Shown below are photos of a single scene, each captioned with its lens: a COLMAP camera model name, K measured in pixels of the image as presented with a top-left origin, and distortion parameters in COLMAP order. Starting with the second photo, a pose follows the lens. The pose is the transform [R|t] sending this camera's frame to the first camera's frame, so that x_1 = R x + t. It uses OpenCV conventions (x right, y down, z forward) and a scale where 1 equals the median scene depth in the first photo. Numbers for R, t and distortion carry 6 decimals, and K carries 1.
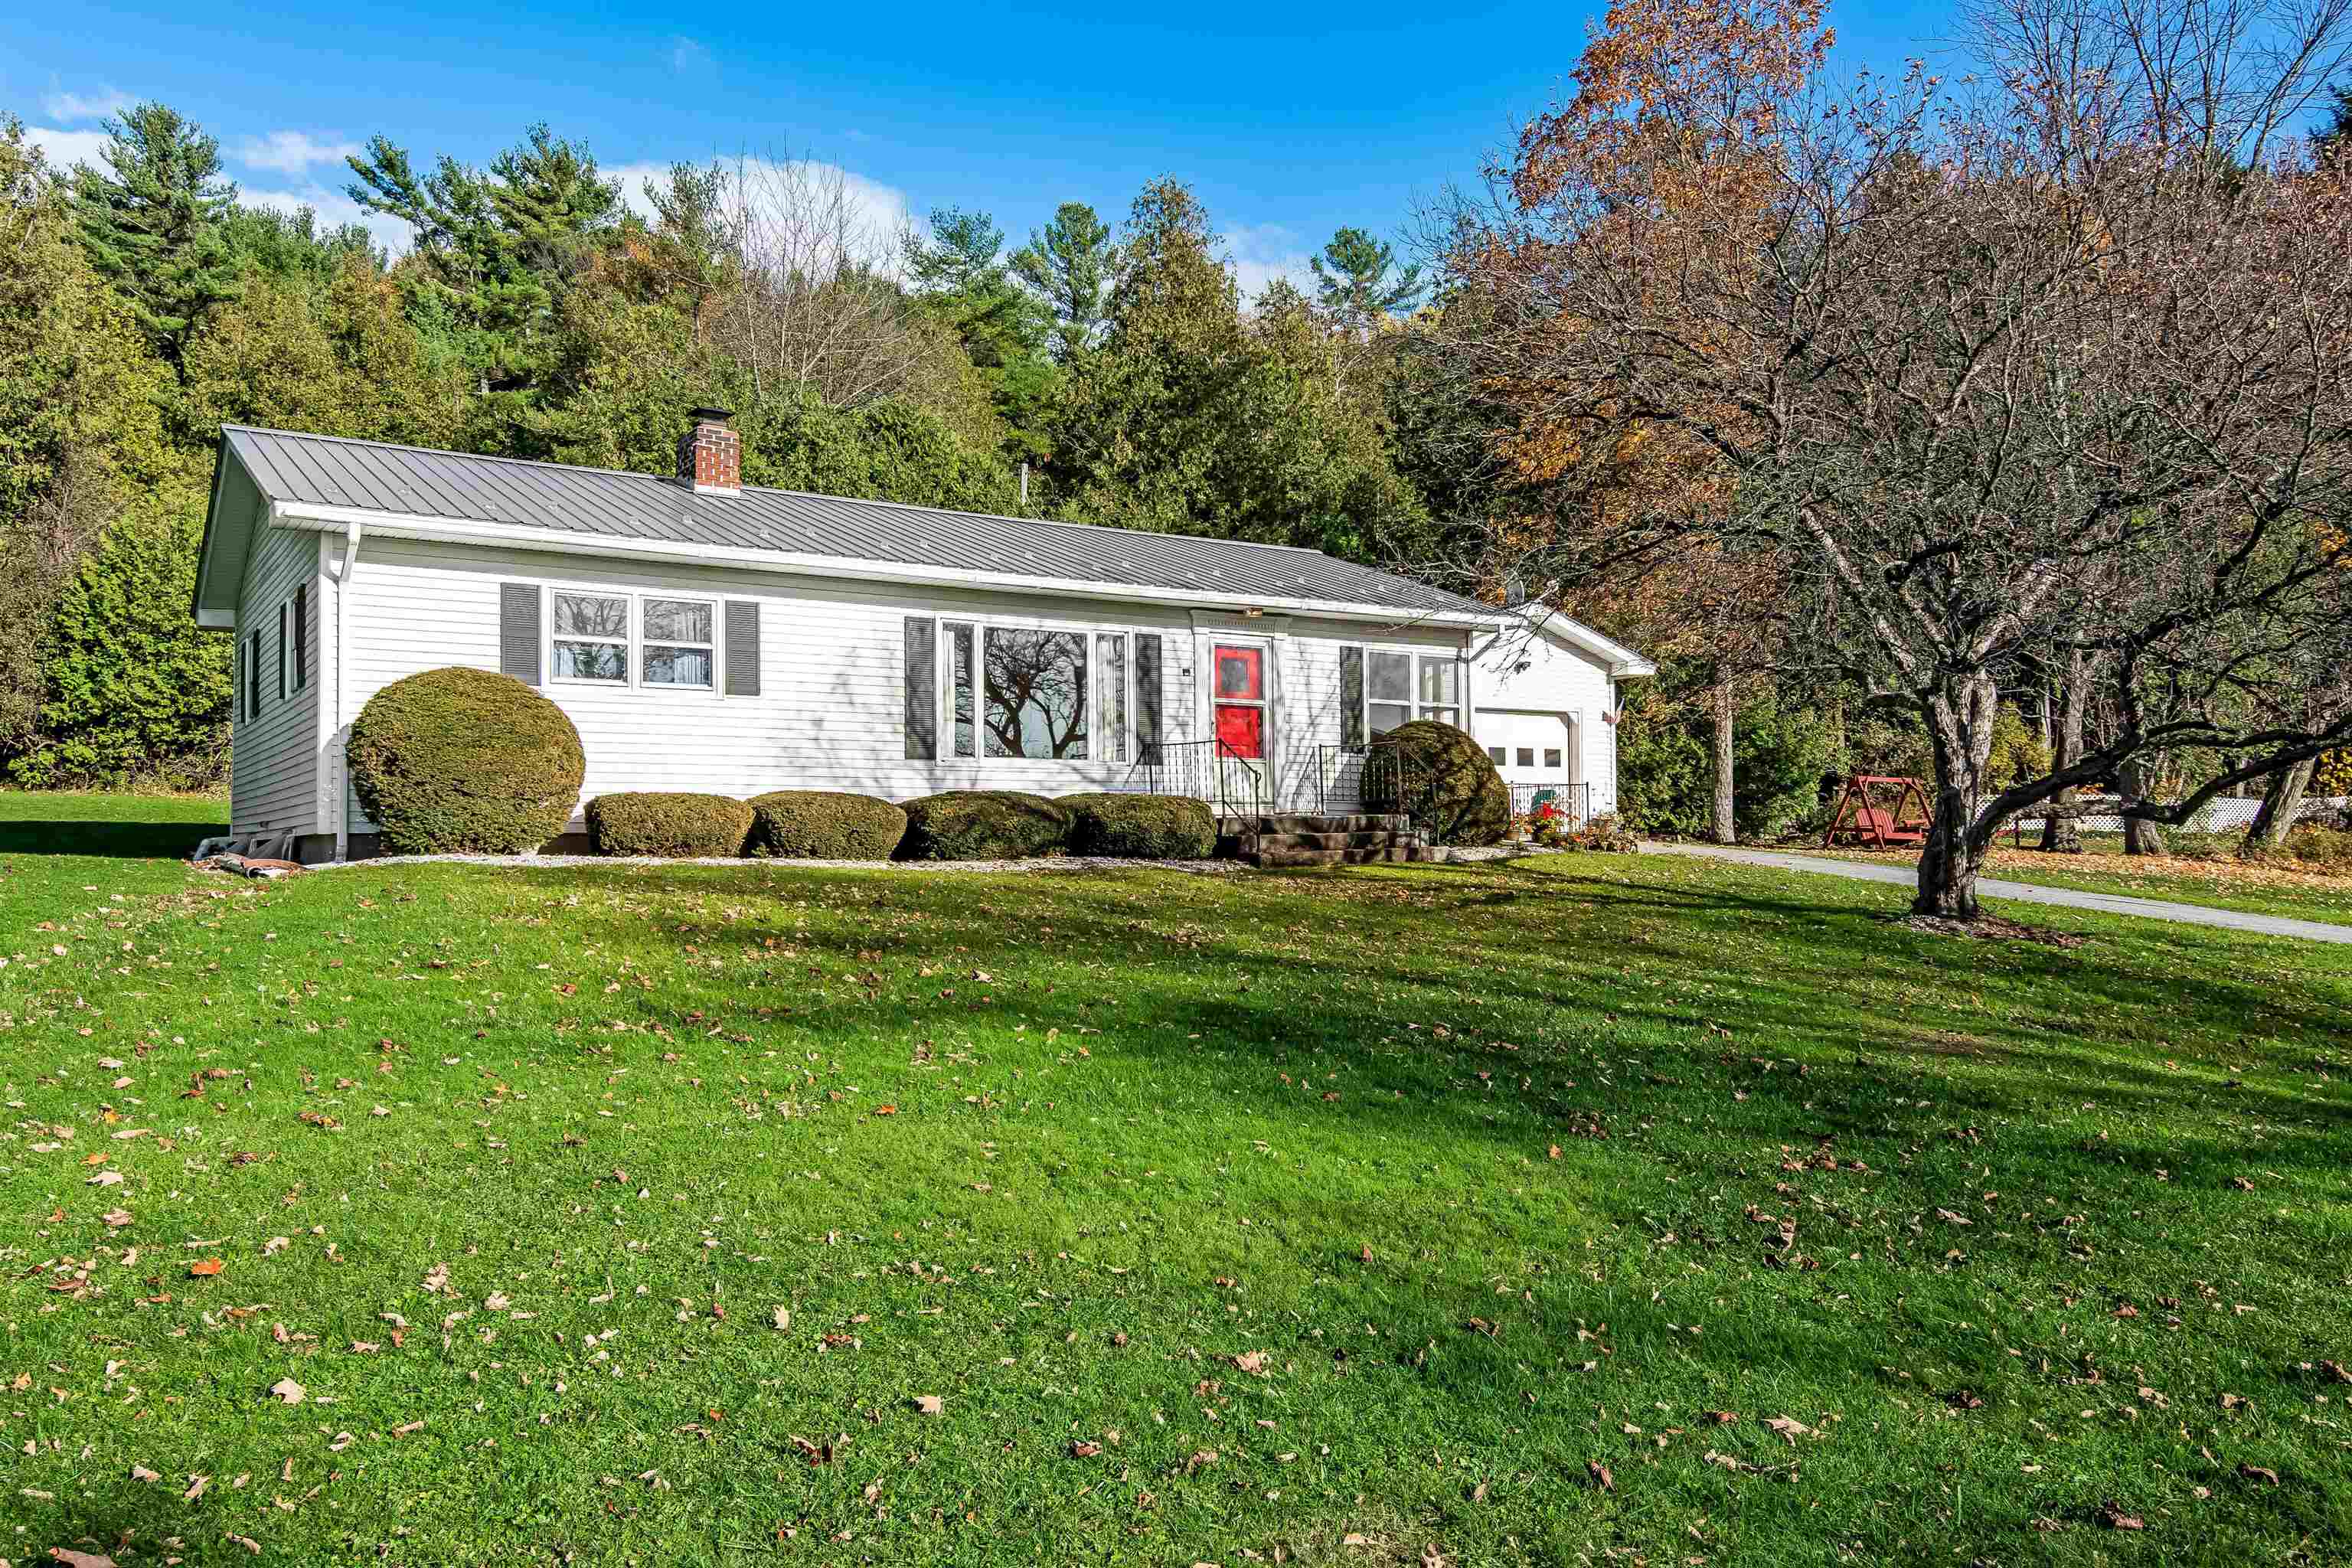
lens RADIAL K [[1733.4, 0, 1184.6], [0, 1733.4, 769.6], [0, 0, 1]] dist [0.096527, -0.046713]
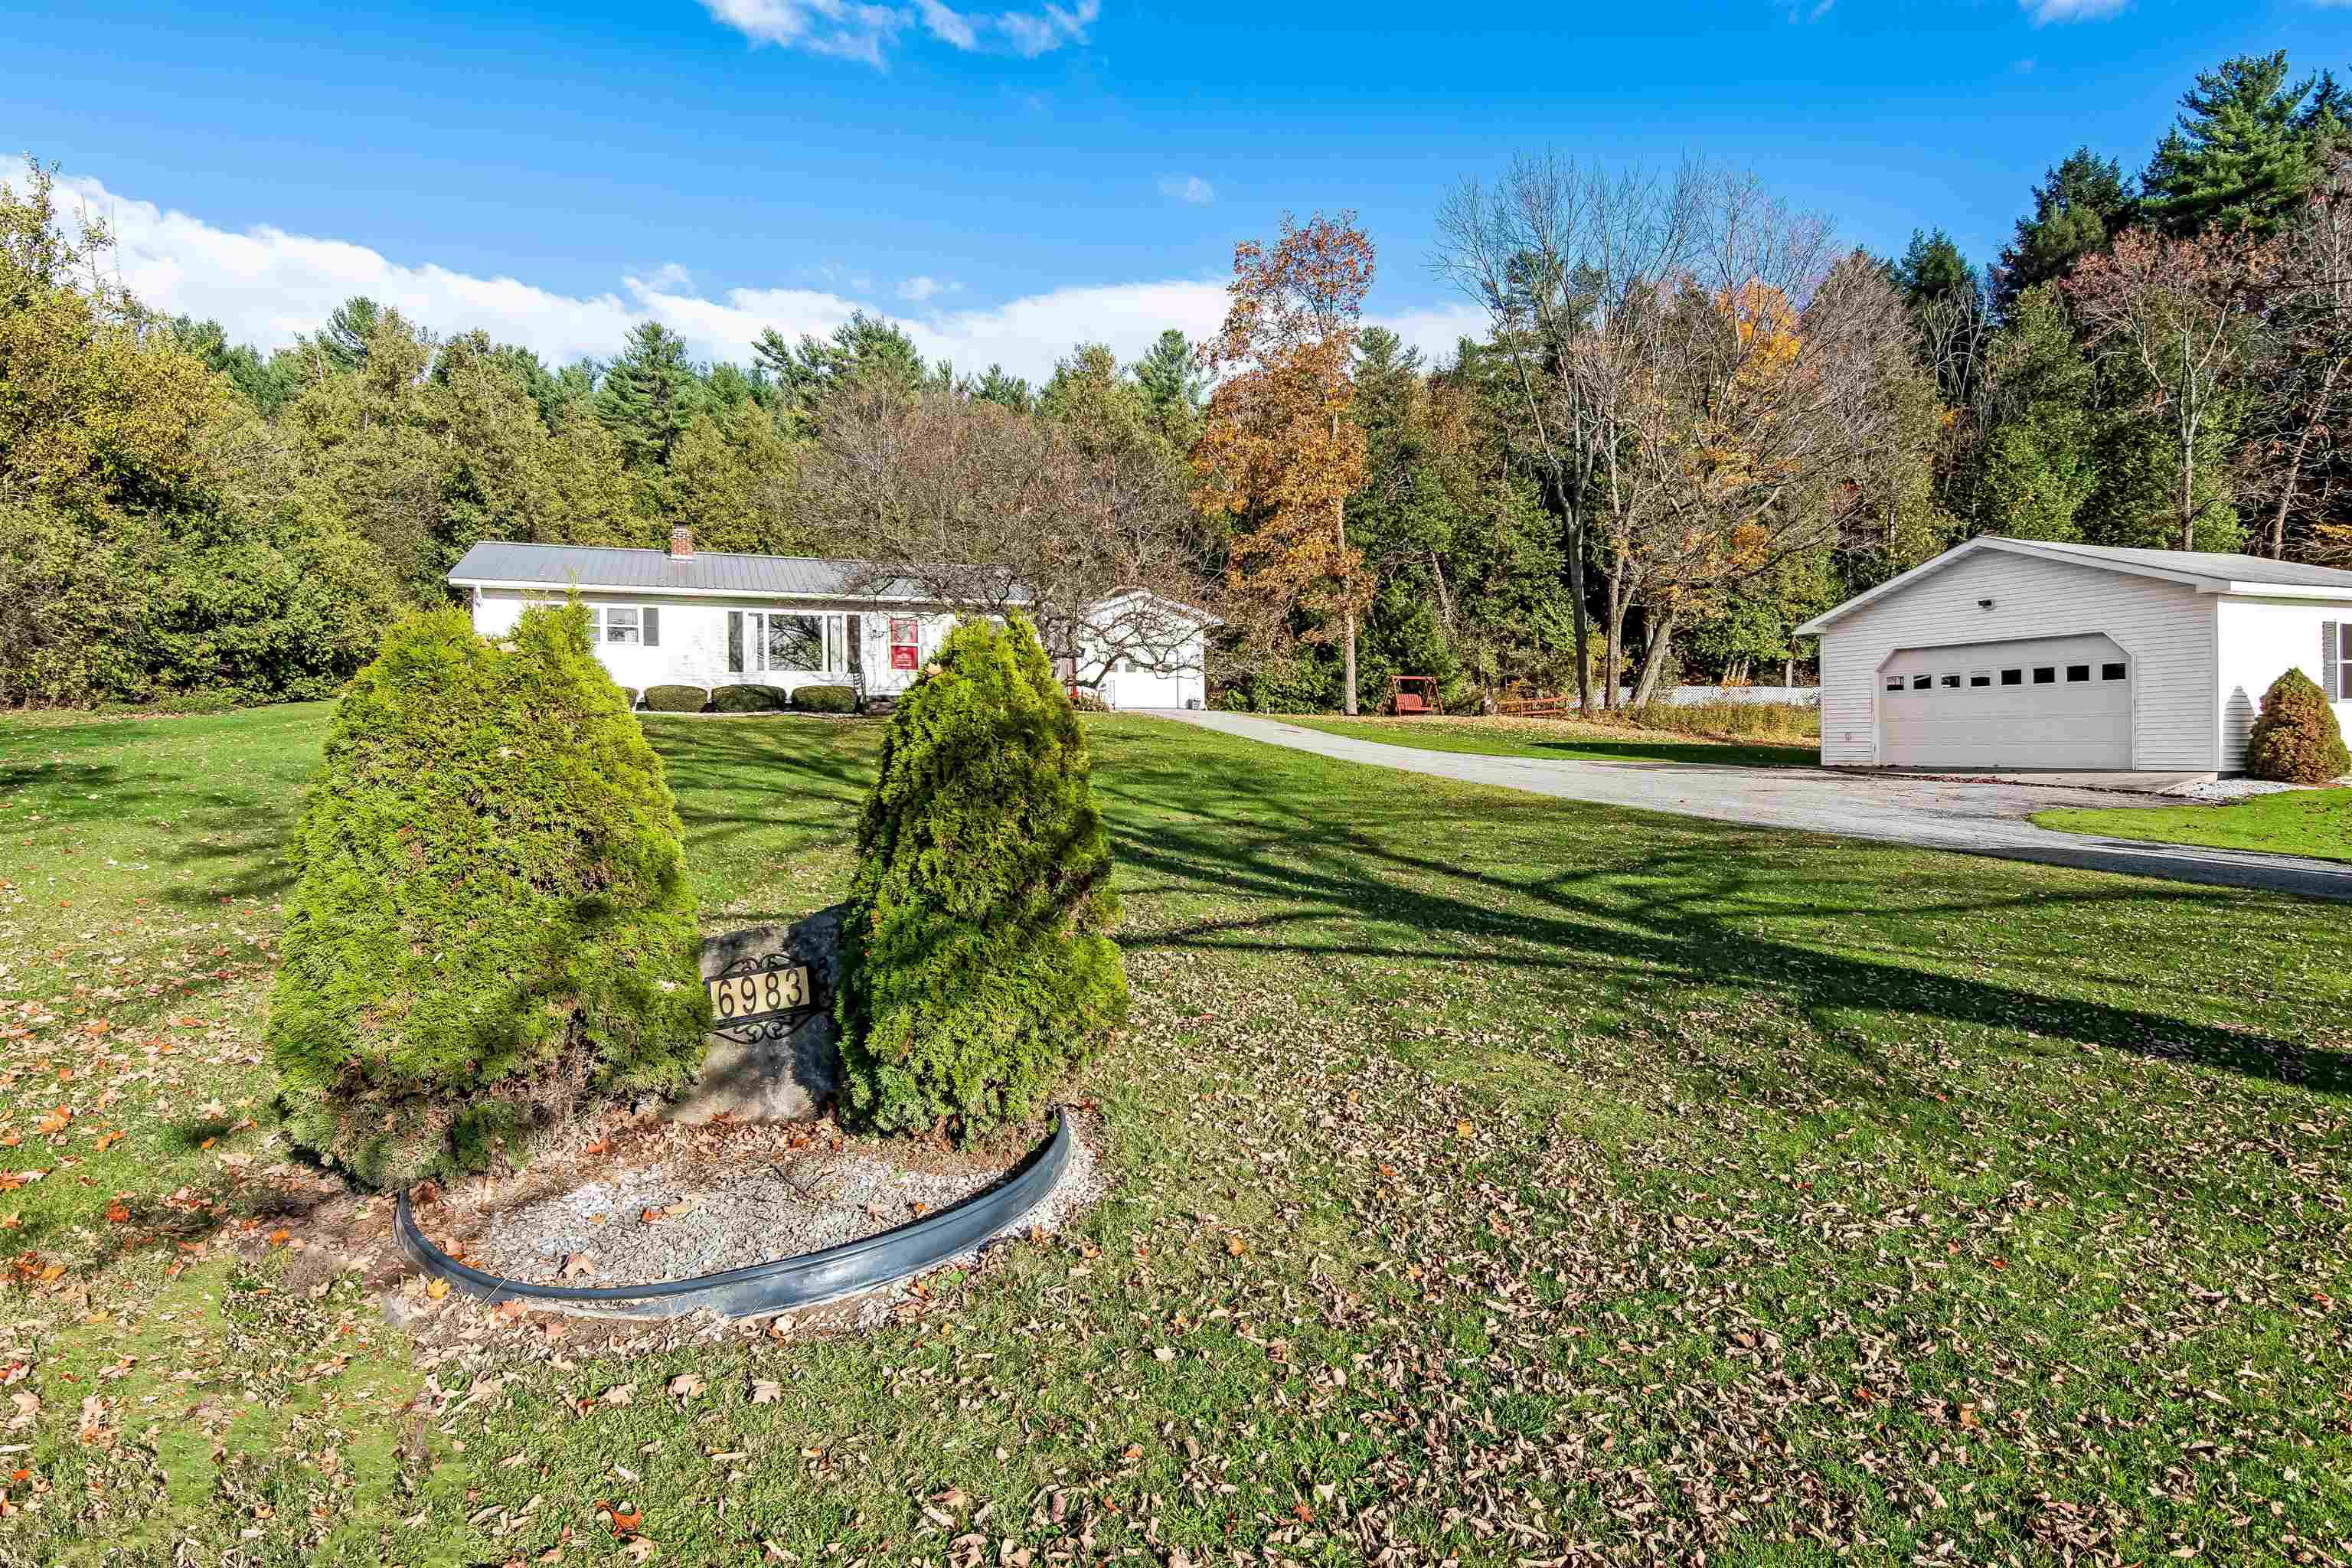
lens RADIAL K [[1196.5, 0, 1178.7], [0, 1196.5, 747.8], [0, 0, 1]] dist [0.023925, -0.010523]
pose [[0.981901, -0.003547, -0.189360, 0.748719], [0.013362, 0.998631, 0.050582, 0.023083], [0.188921, -0.052197, 0.980604, -0.491075]]
